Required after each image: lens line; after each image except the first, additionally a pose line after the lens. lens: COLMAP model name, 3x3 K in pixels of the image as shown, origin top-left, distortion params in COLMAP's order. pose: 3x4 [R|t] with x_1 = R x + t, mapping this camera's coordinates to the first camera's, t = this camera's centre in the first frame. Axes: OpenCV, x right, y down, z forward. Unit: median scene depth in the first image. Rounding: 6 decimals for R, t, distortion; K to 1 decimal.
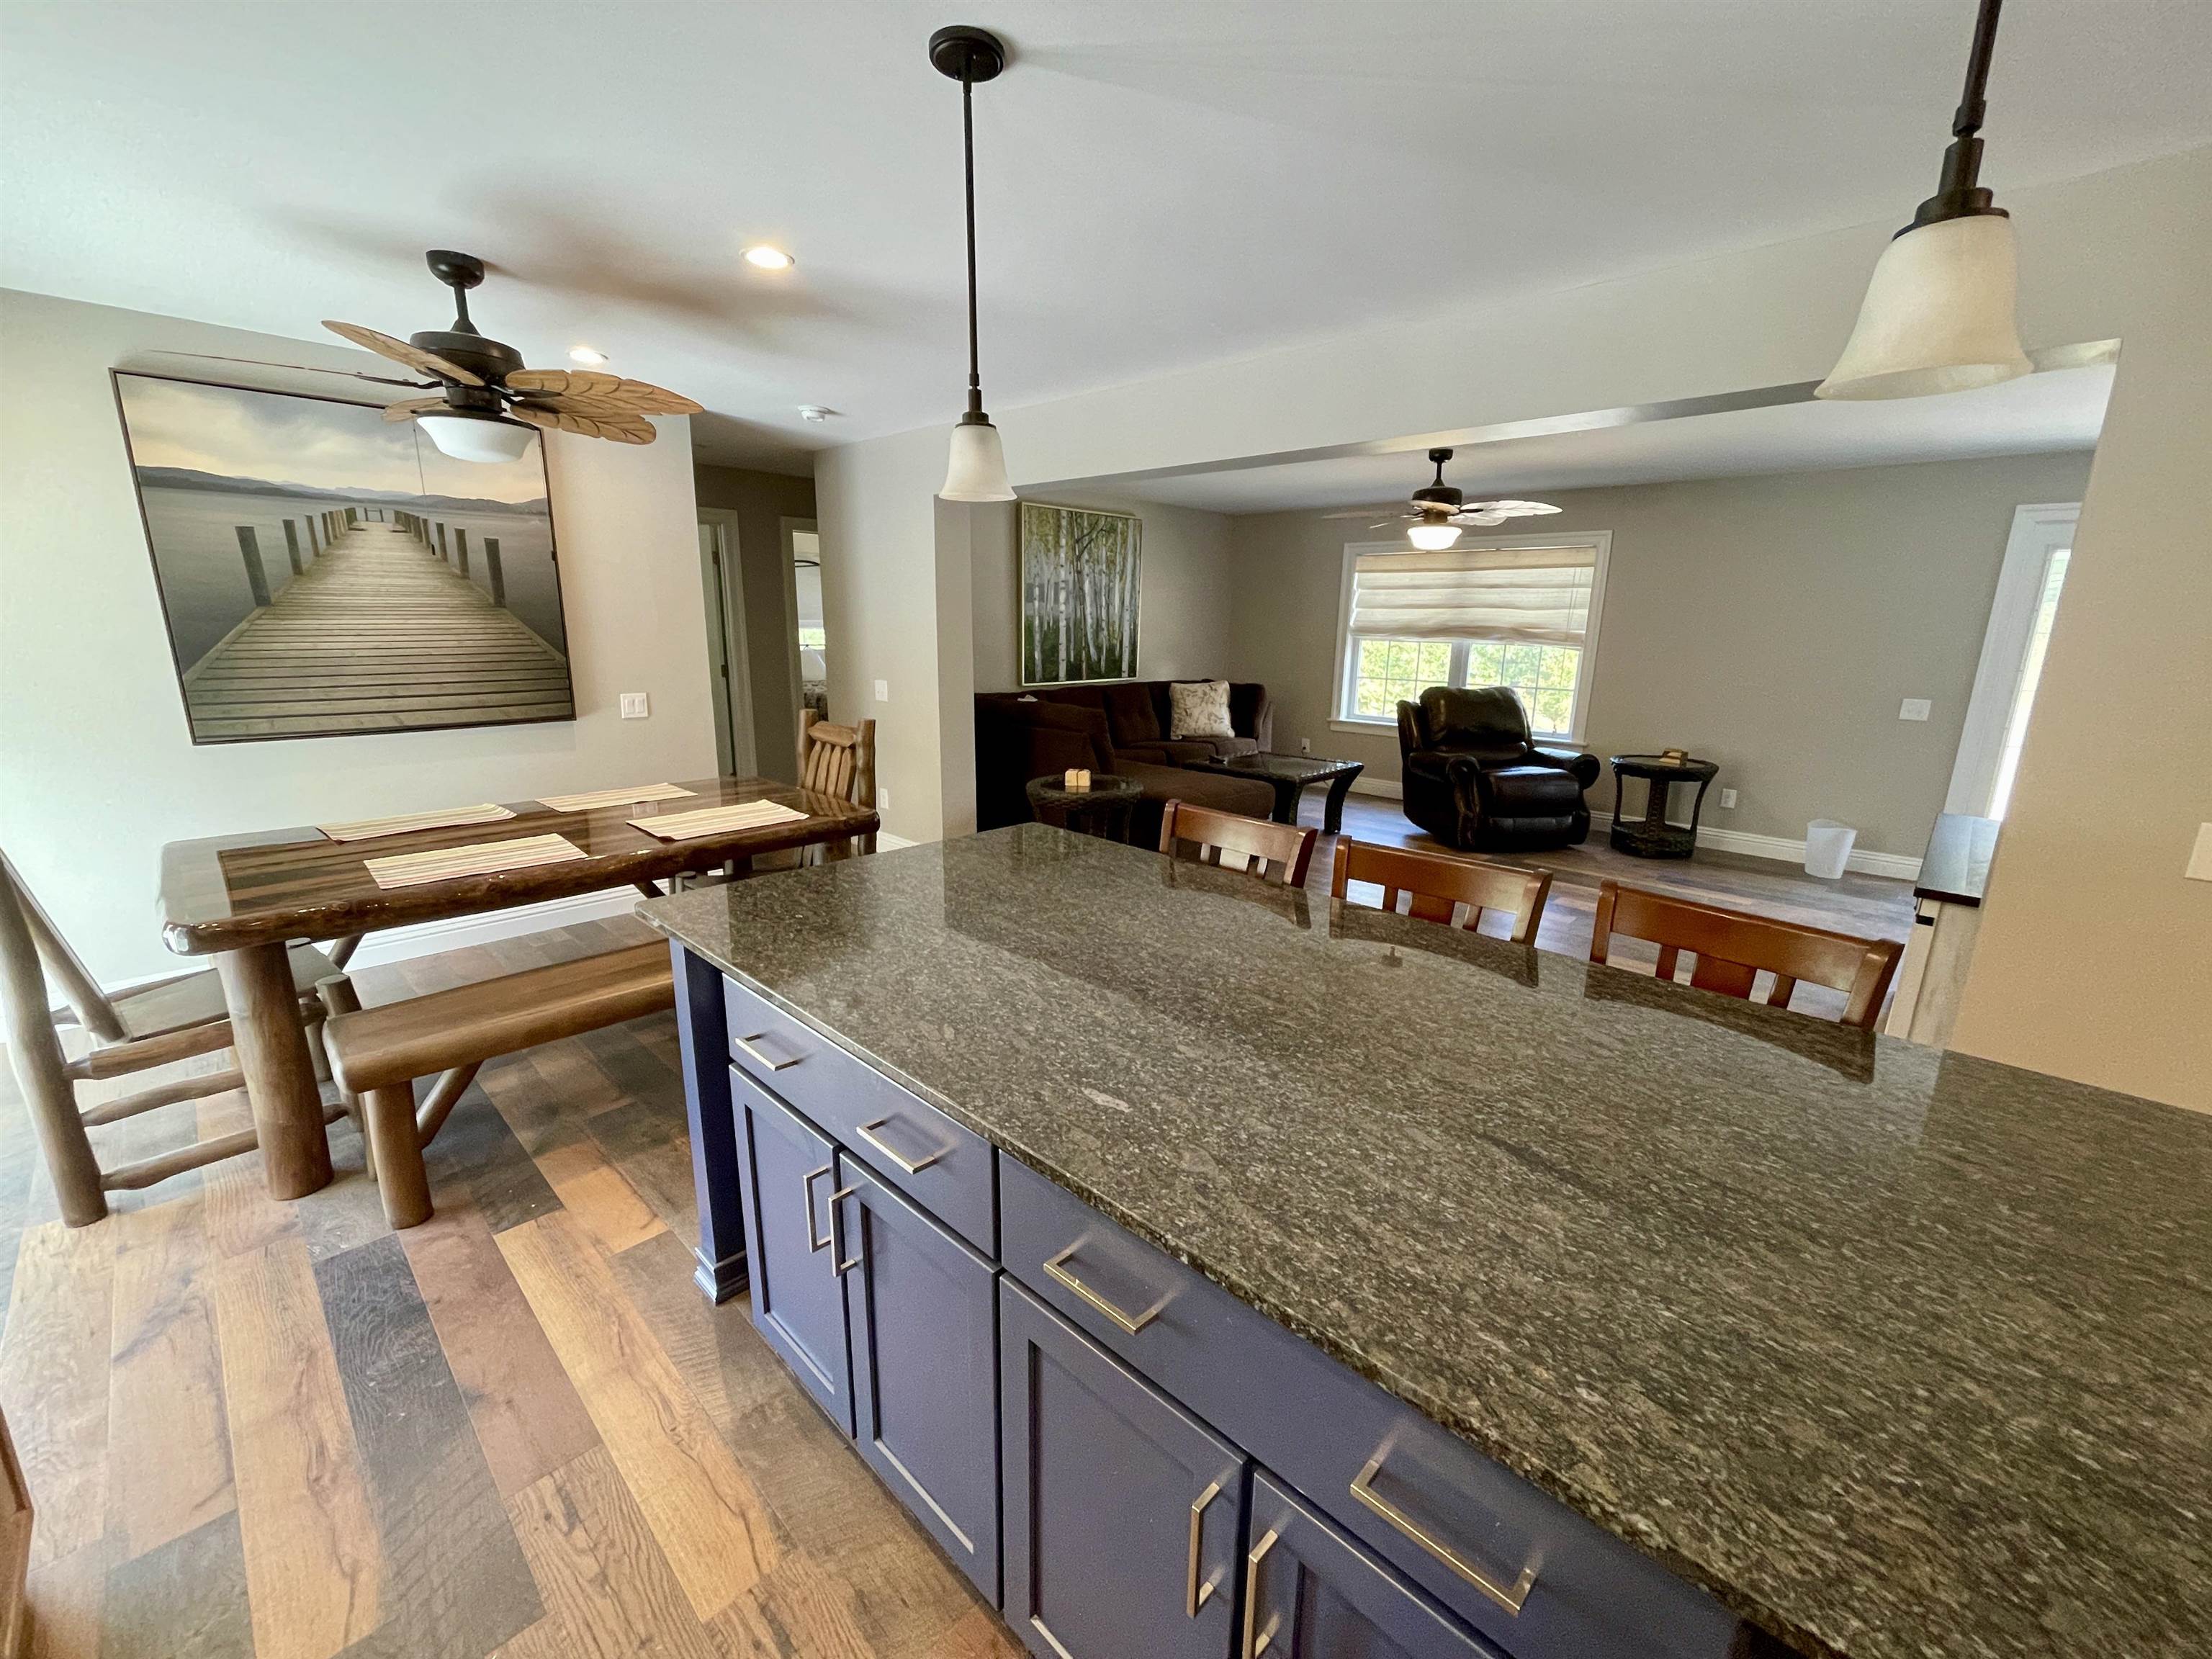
lens RADIAL K [[911.1, 0, 1075.1], [0, 911.1, 836.3], [0, 0, 1]] dist [0.003380, 0.000399]
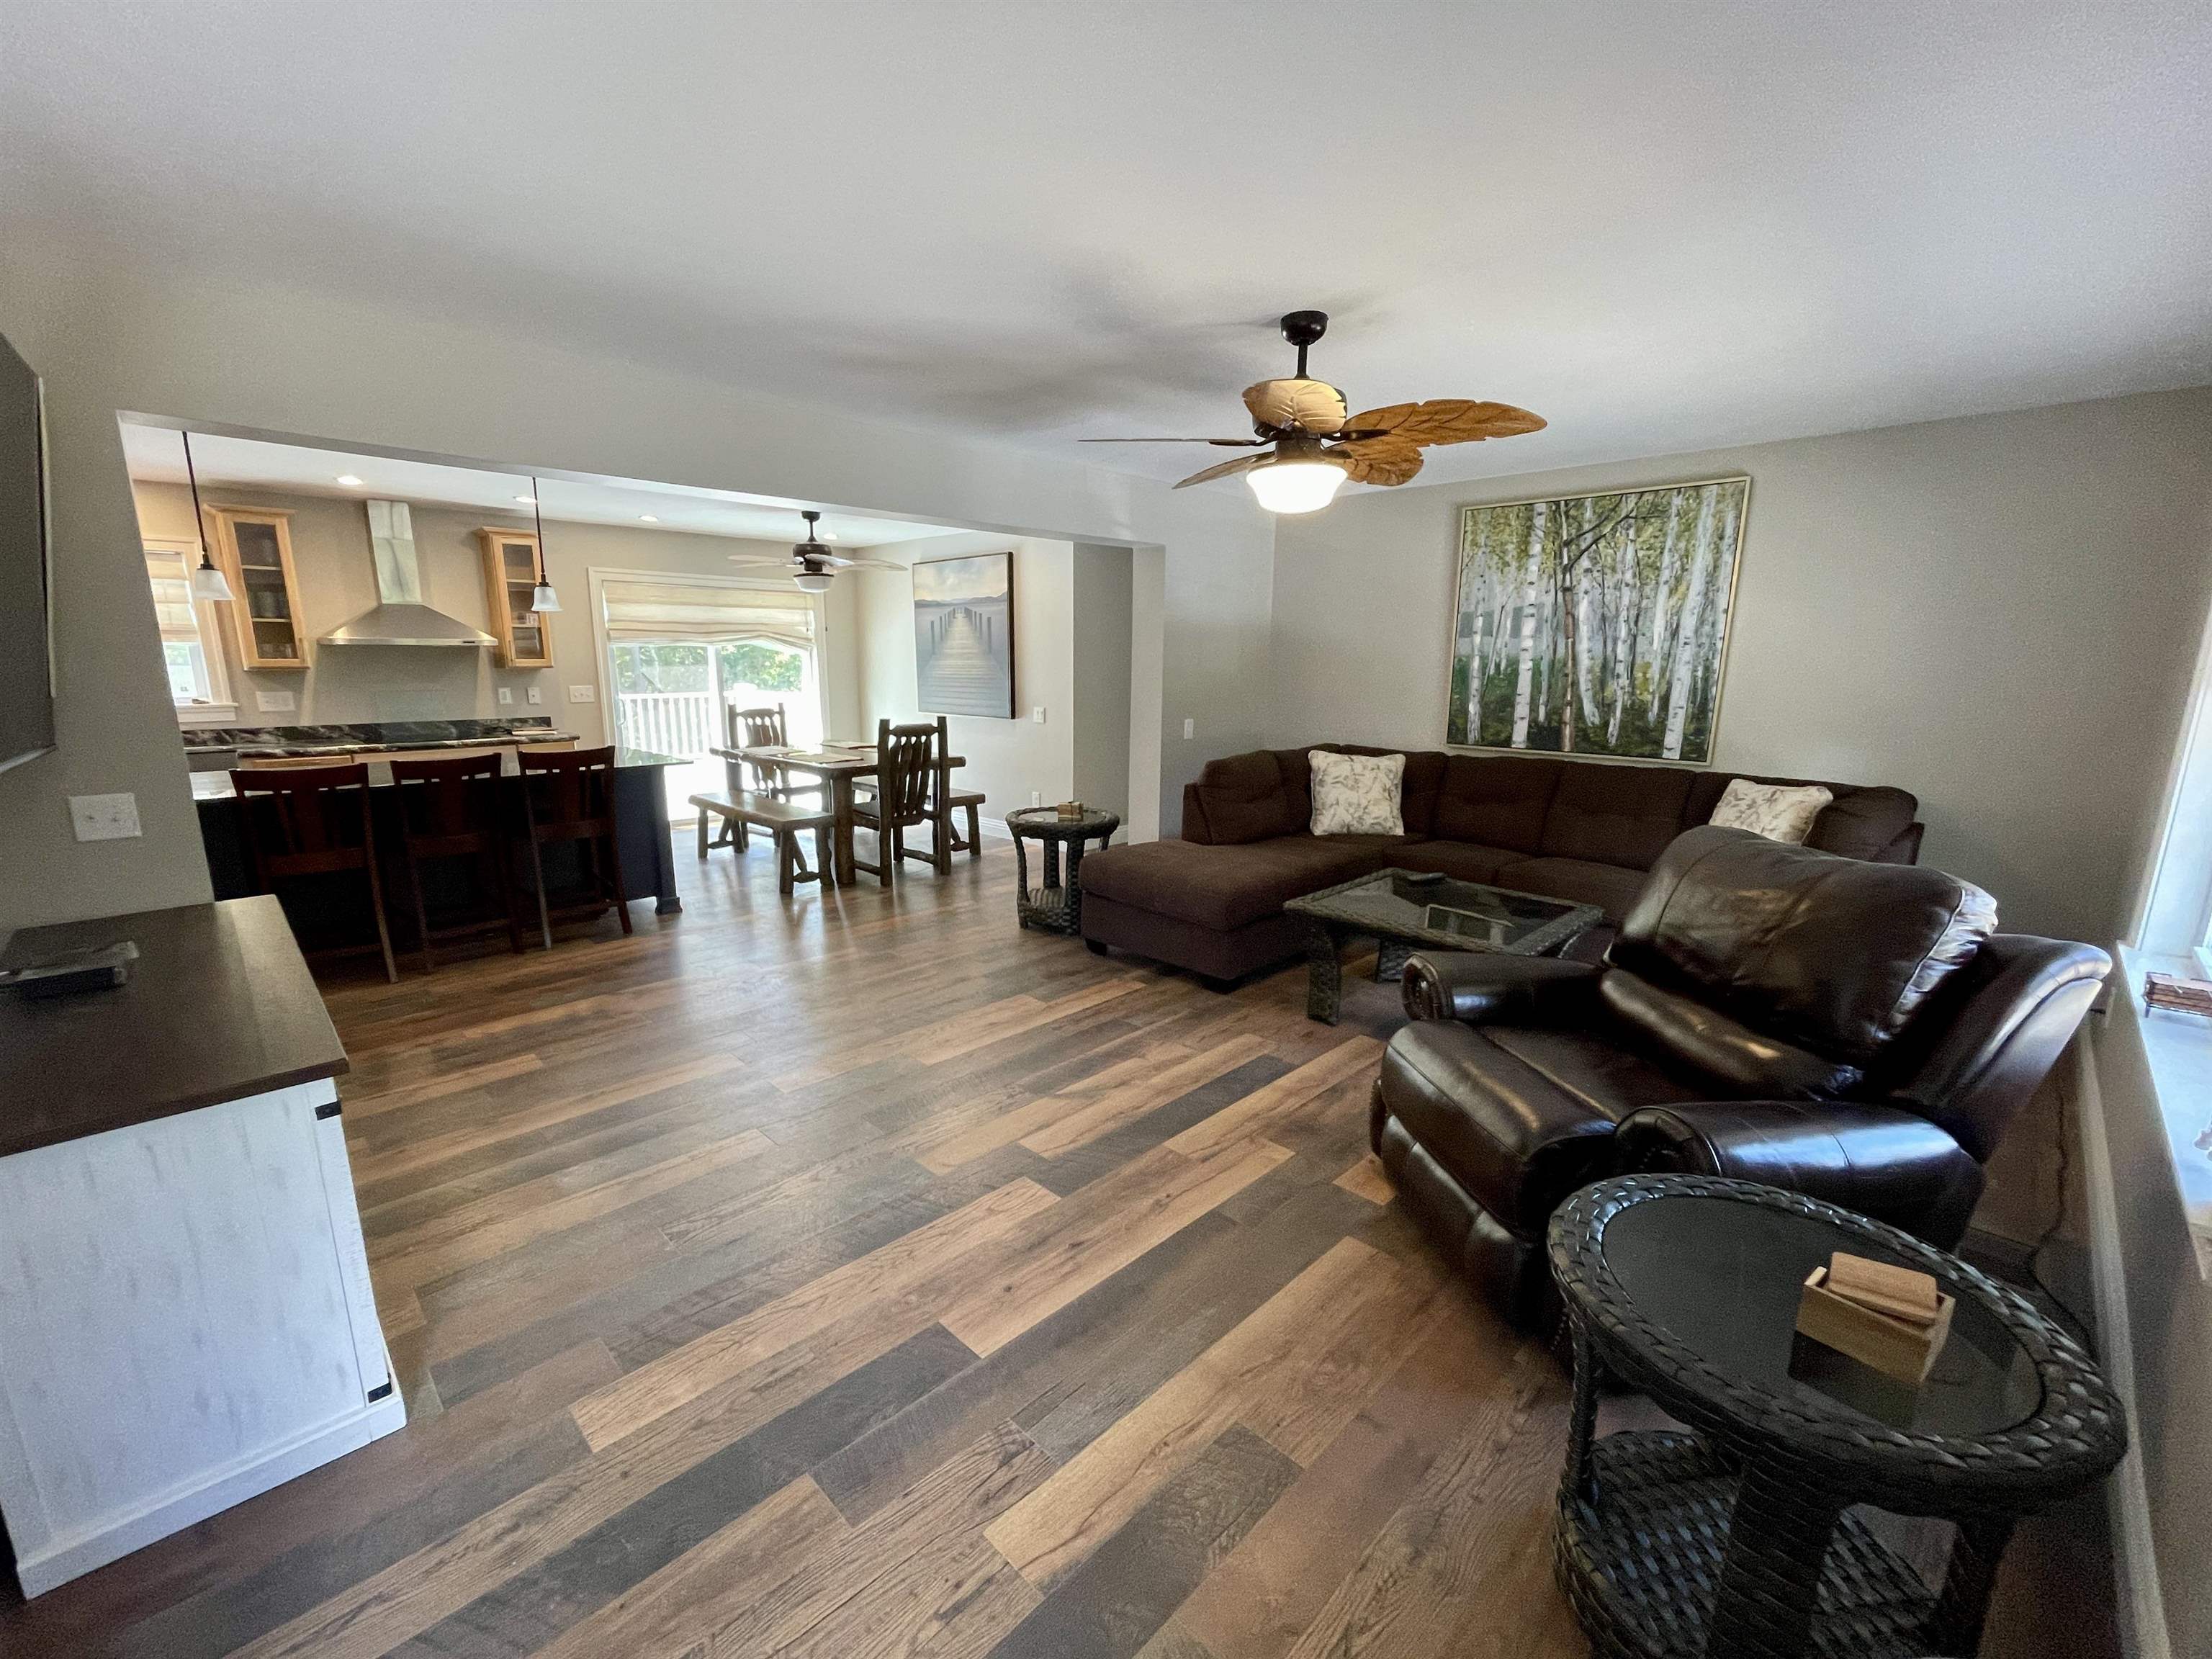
lens RADIAL K [[911.1, 0, 1075.1], [0, 911.1, 836.3], [0, 0, 1]] dist [0.003380, 0.000399]
pose [[-0.008785, 0.182542, -0.983159, 0.695065], [-0.237857, 0.954596, 0.179364, -0.153504], [0.971260, 0.235427, 0.035033, 0.676179]]
